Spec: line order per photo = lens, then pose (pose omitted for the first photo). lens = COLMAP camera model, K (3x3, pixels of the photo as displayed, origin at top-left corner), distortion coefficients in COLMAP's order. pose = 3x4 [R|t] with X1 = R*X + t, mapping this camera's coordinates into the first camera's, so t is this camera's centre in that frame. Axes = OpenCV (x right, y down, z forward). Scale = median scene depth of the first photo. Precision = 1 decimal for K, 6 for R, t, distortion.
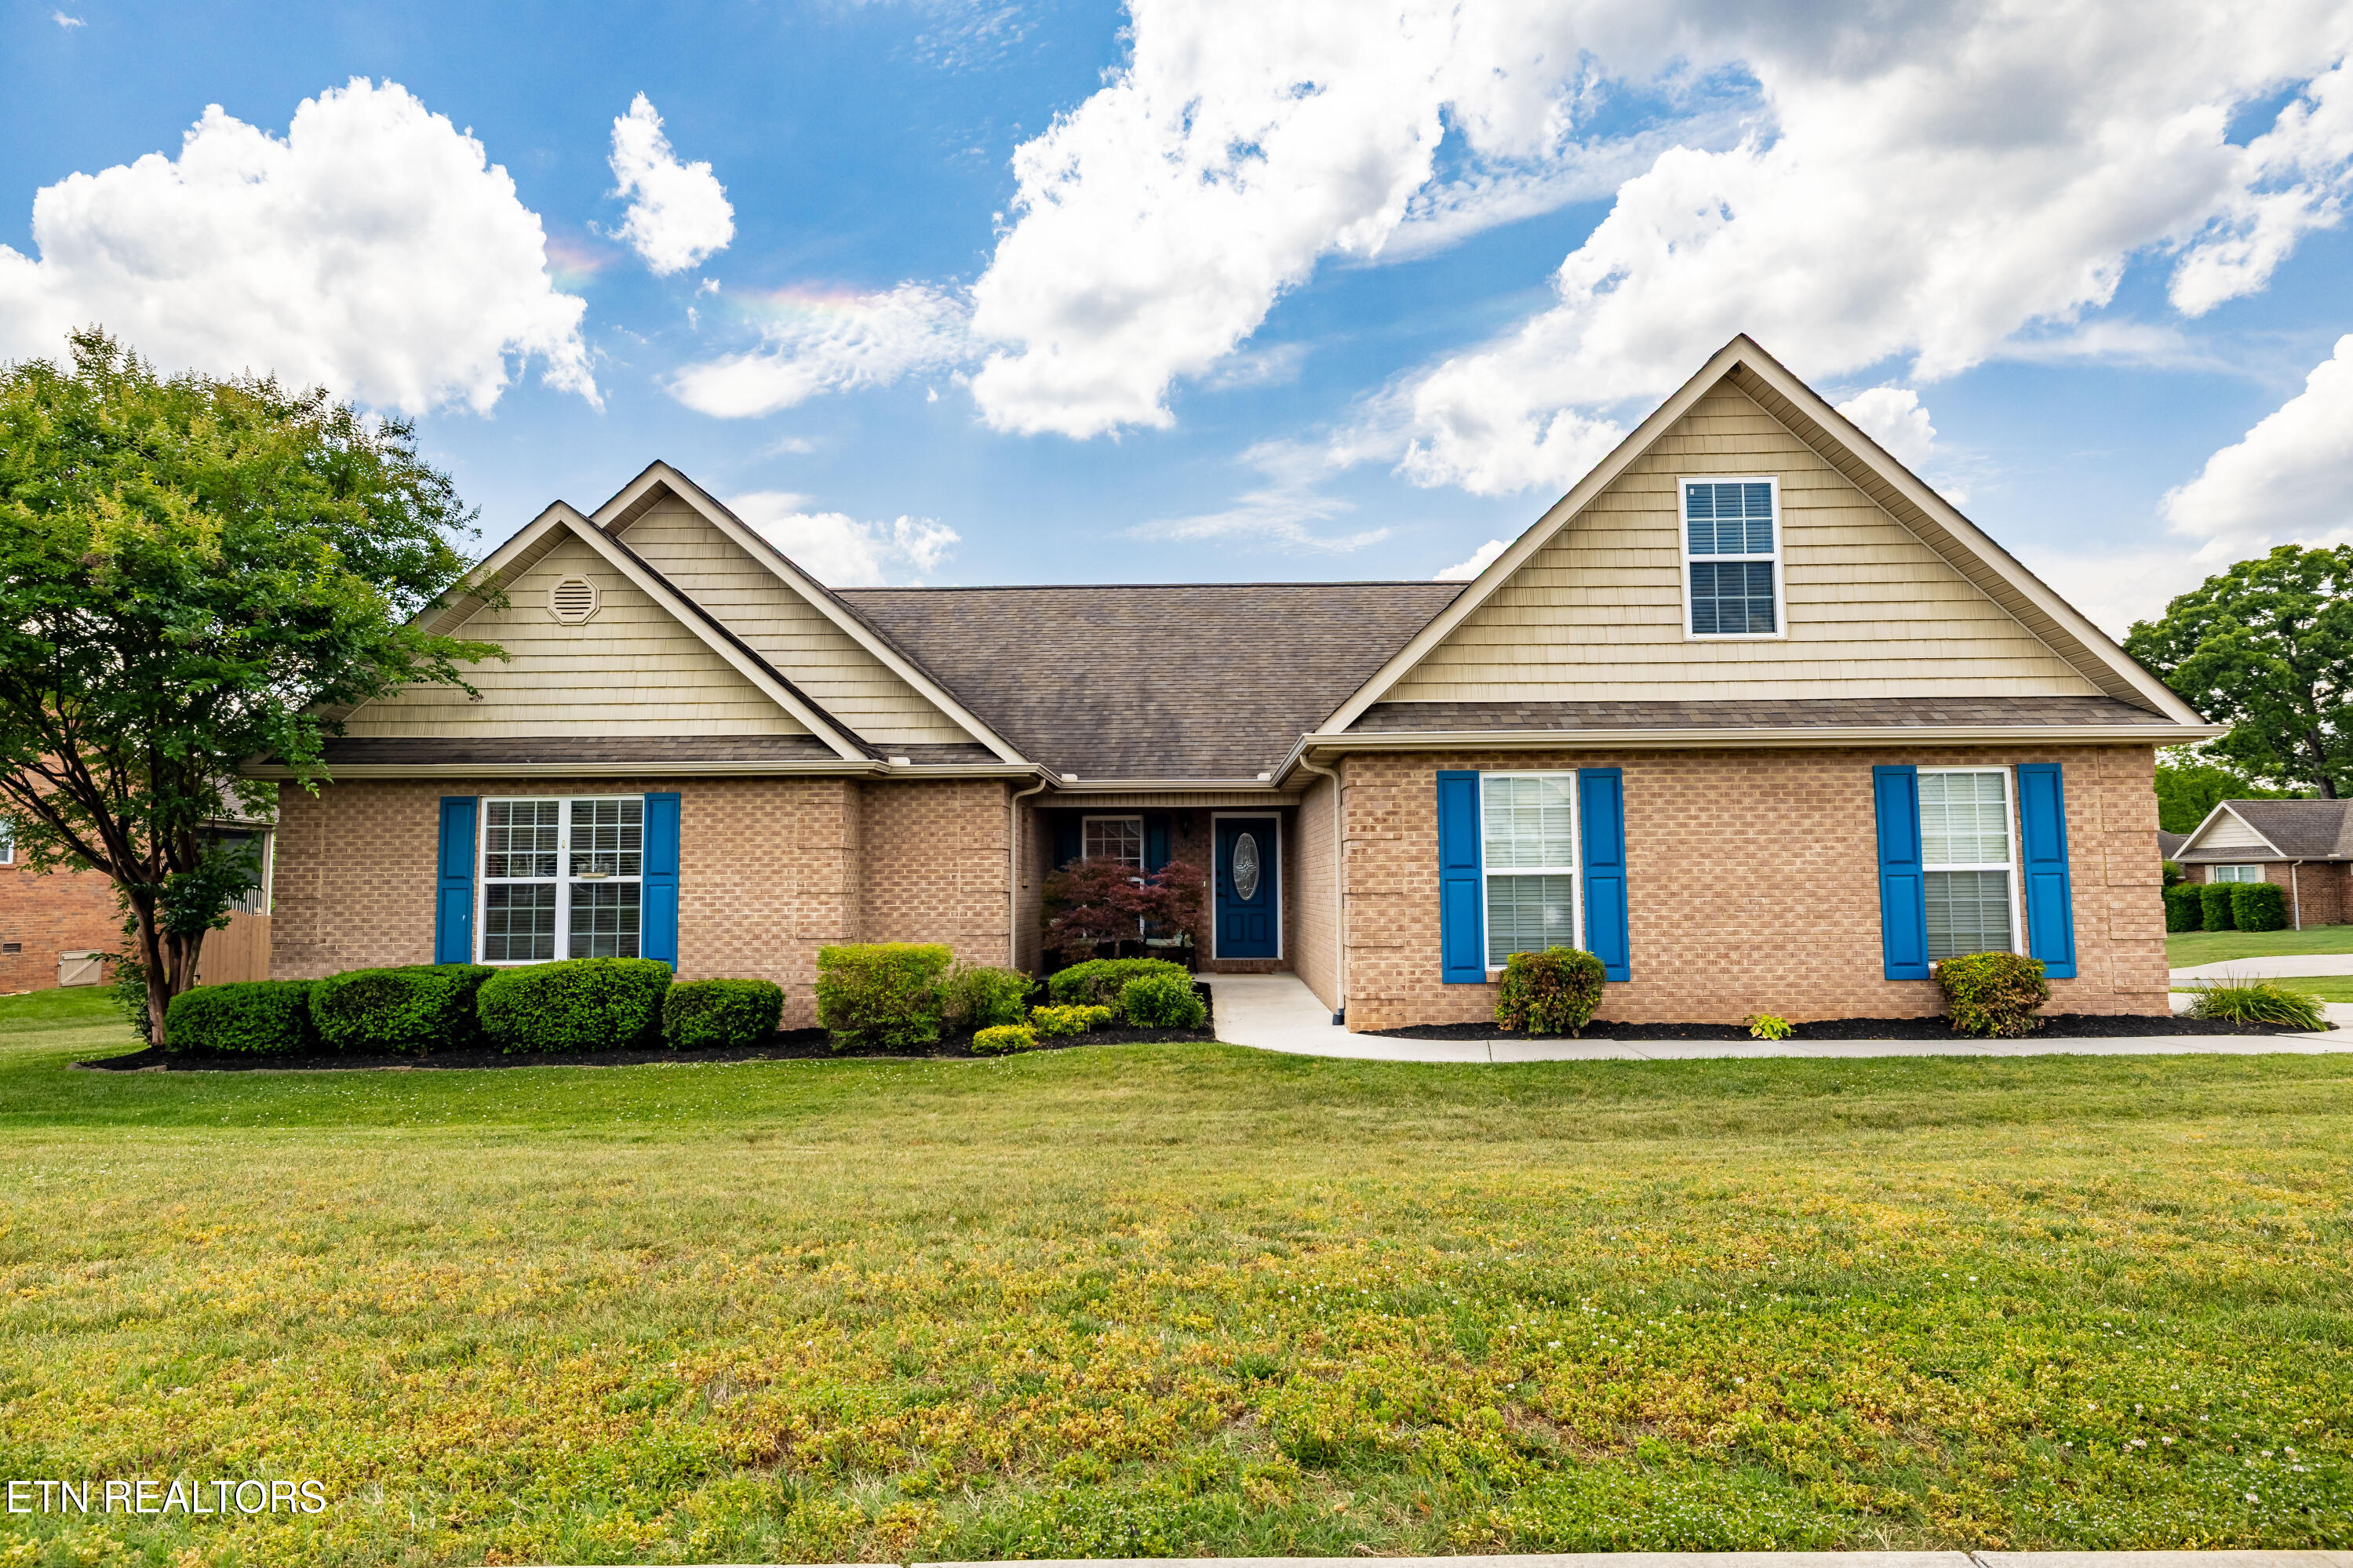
lens RADIAL K [[1300.9, 0, 1169.7], [0, 1300.9, 770.2], [0, 0, 1]] dist [-0.001052, 0.000315]
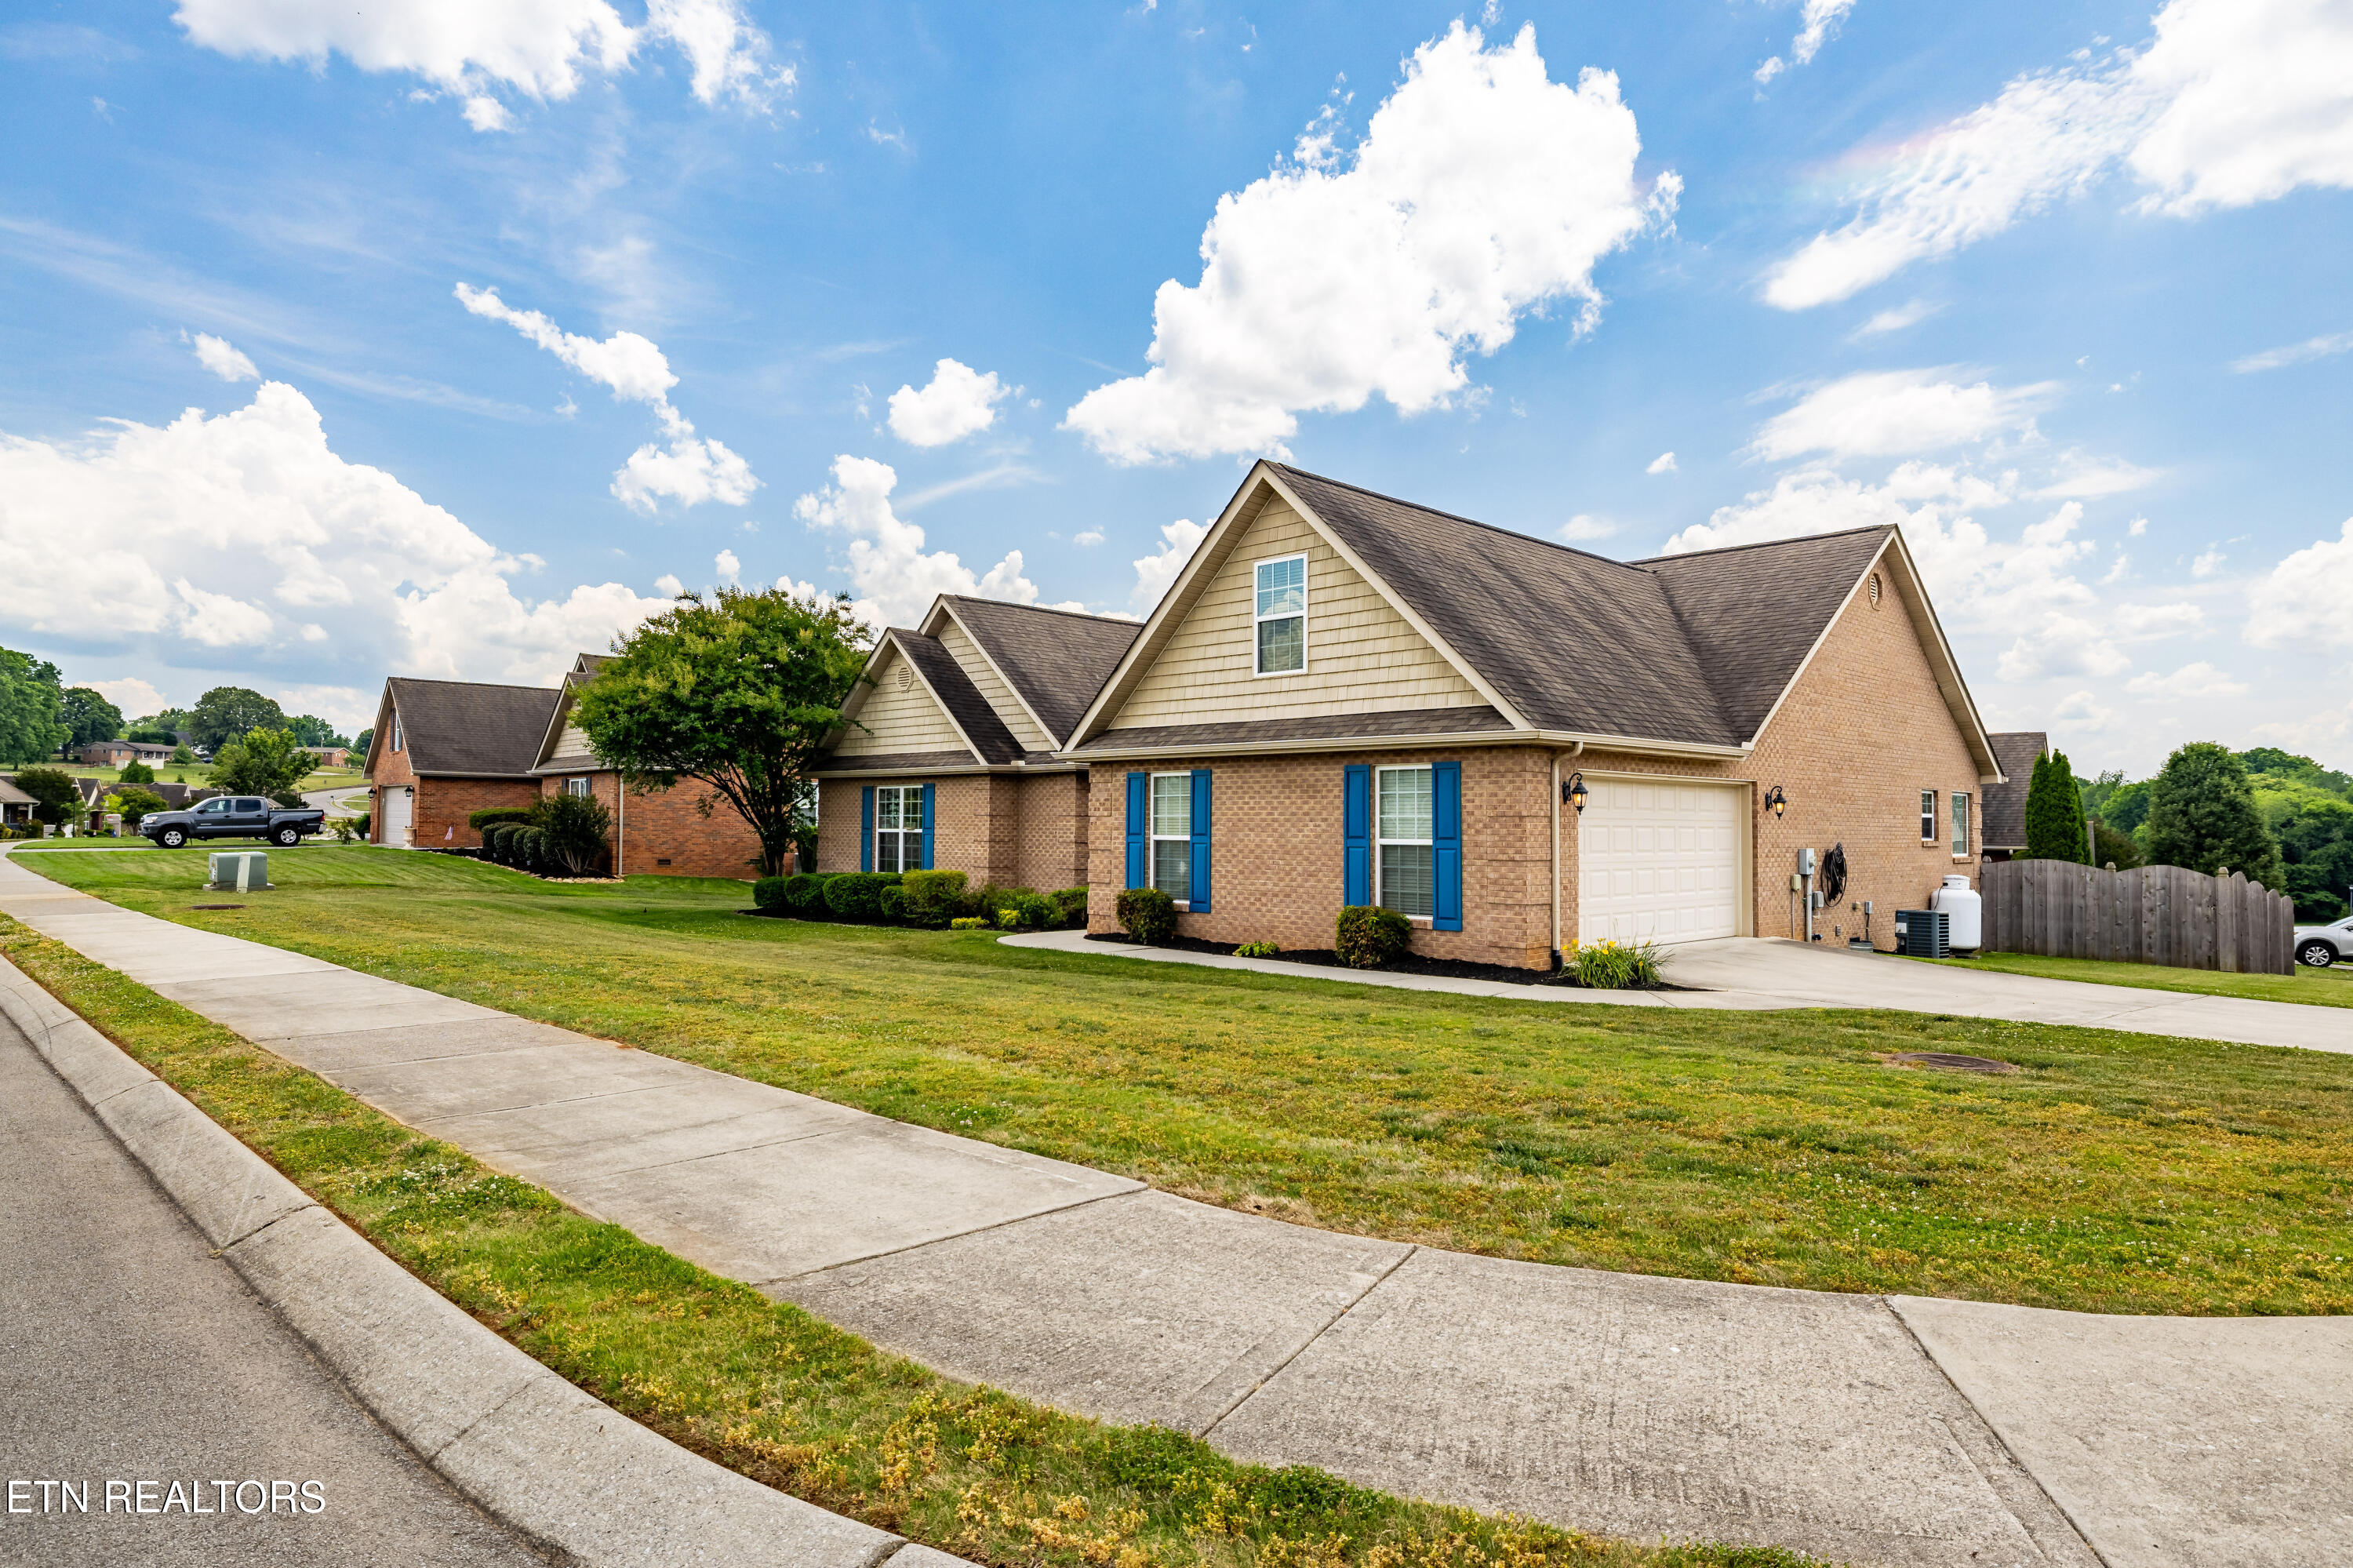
lens RADIAL K [[1320.9, 0, 1166.2], [0, 1320.9, 786.3], [0, 0, 1]] dist [-0.000378, -0.000543]
pose [[0.716911, -0.005384, -0.697144, 1.290791], [0.046531, 0.998110, 0.040142, -0.043057], [0.695611, -0.061217, 0.715806, -0.104066]]
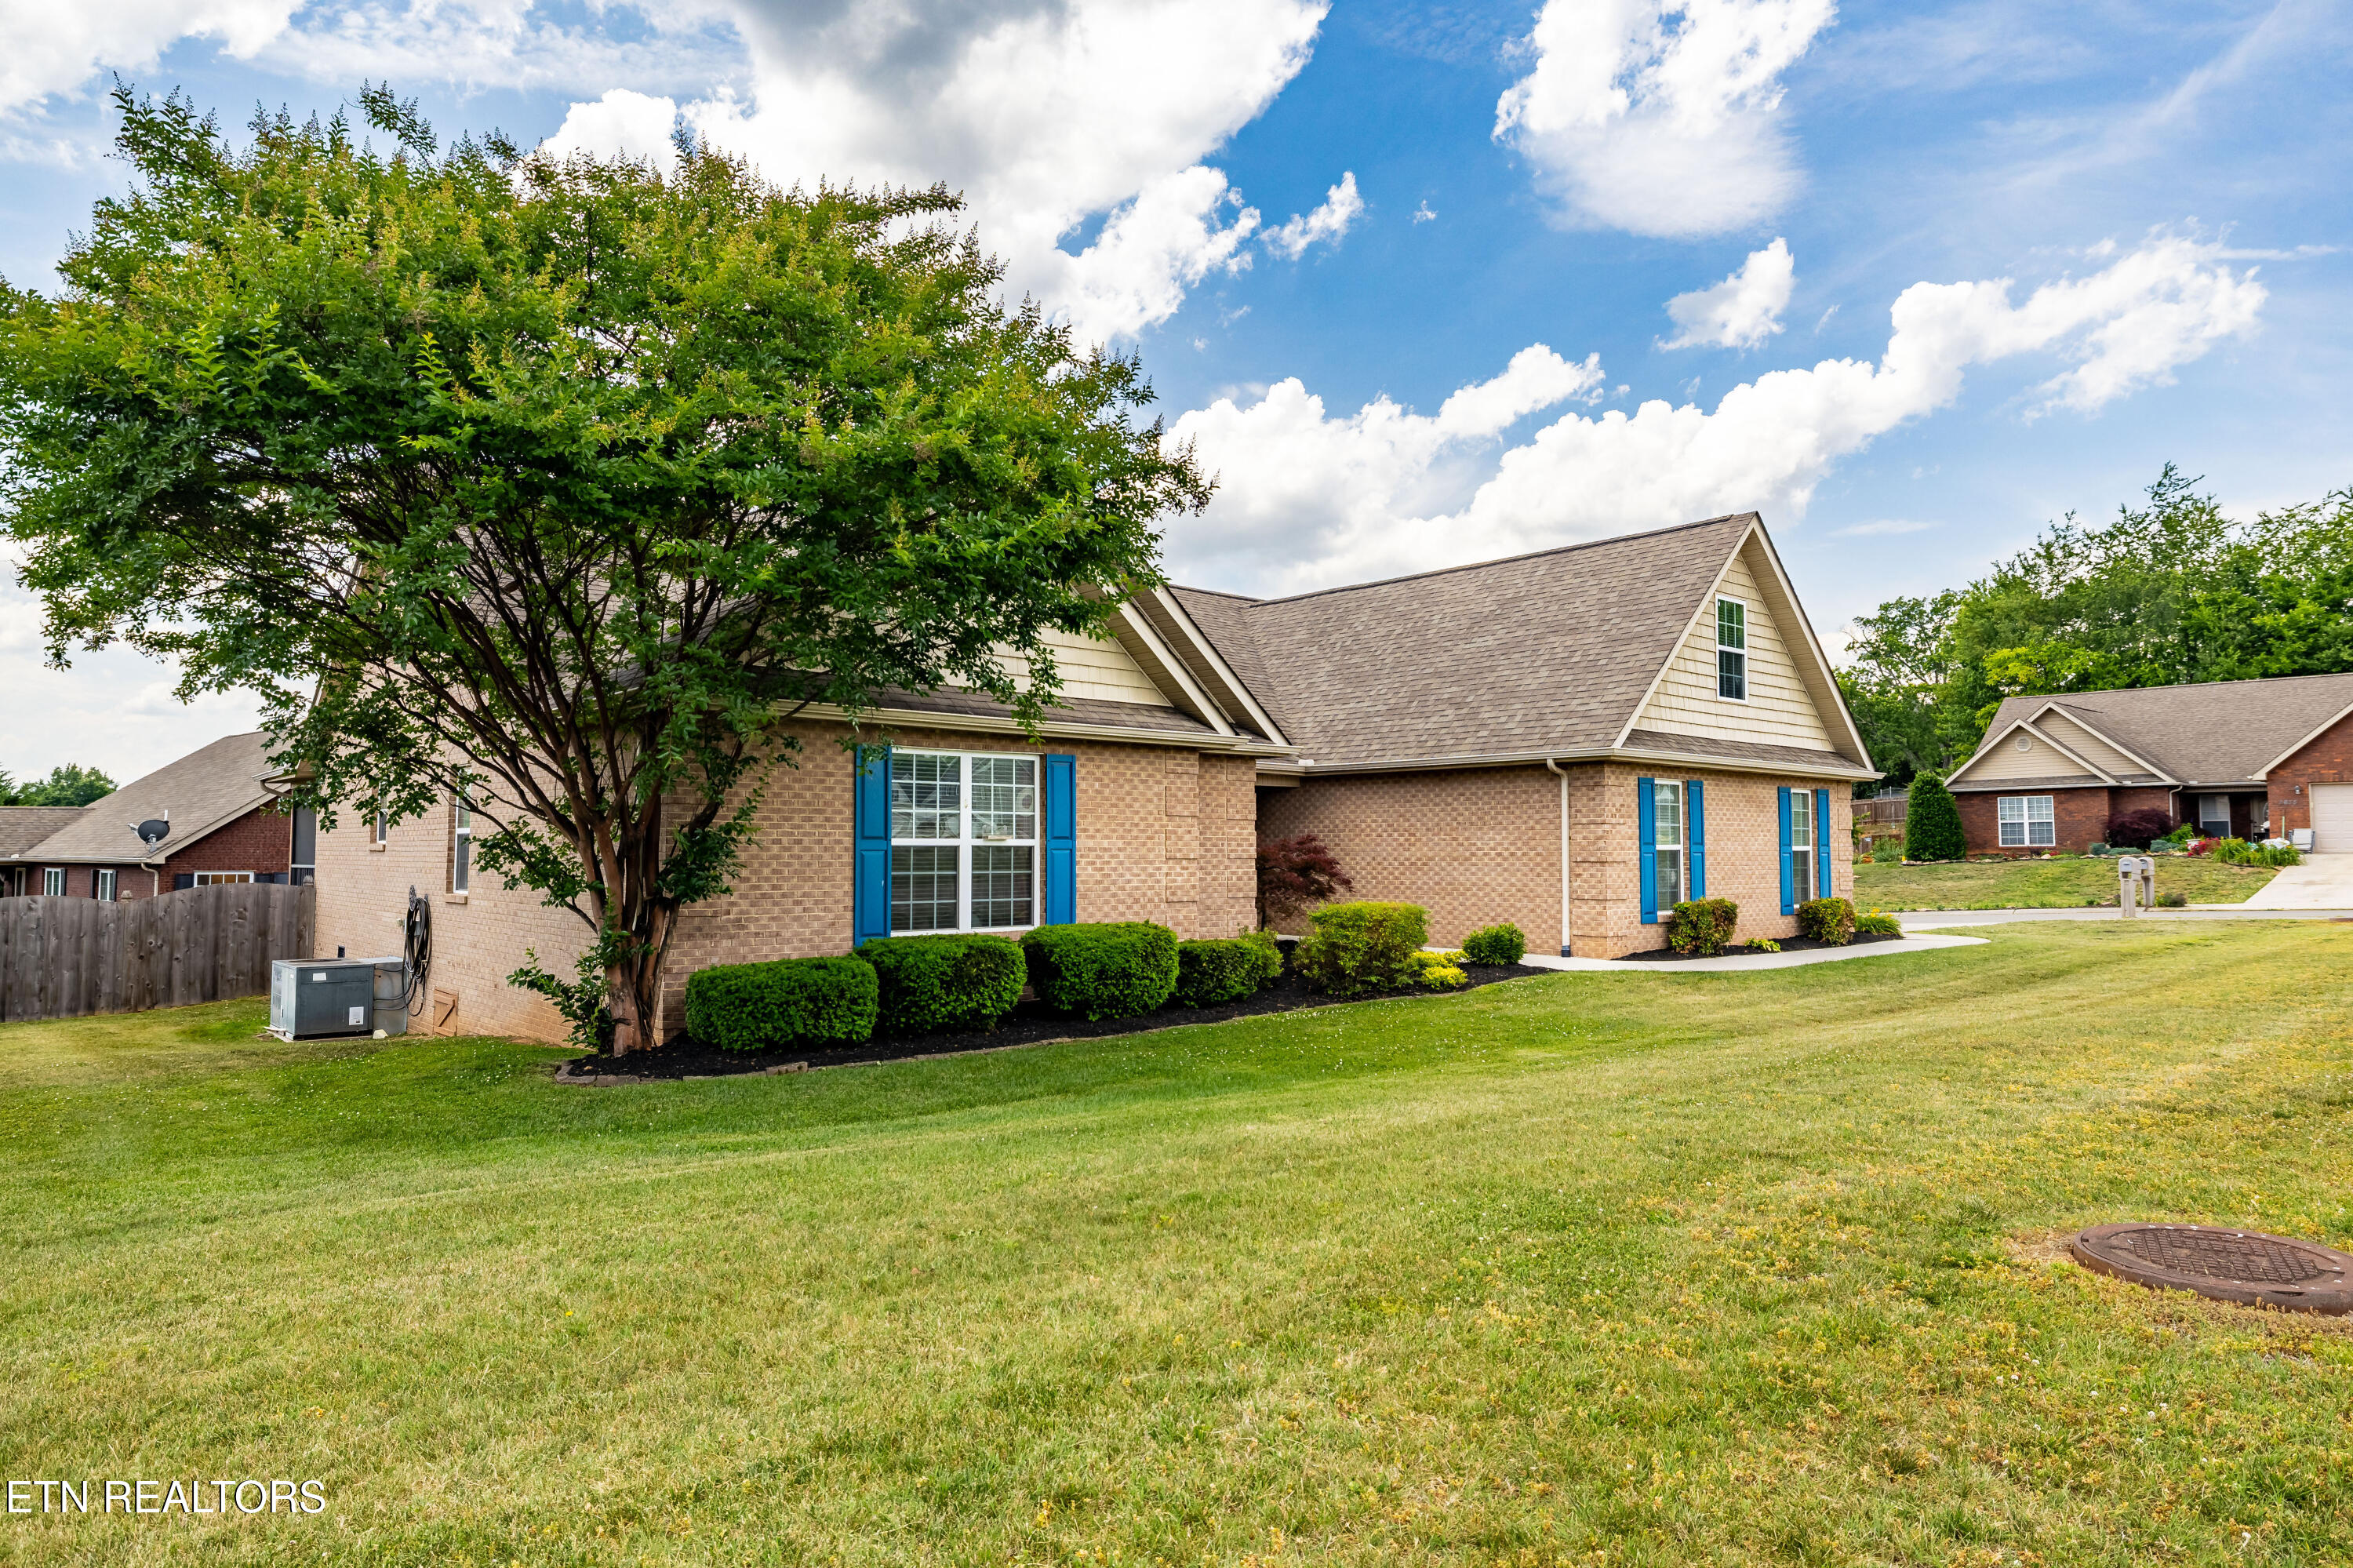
lens RADIAL K [[1409.0, 0, 1110.7], [0, 1409.0, 784.2], [0, 0, 1]] dist [-0.003934, 0.000191]
pose [[0.746472, 0.042726, 0.664044, -1.205848], [-0.066774, 0.997709, 0.010867, 0.029148], [-0.662058, -0.052453, 0.747614, 0.212563]]
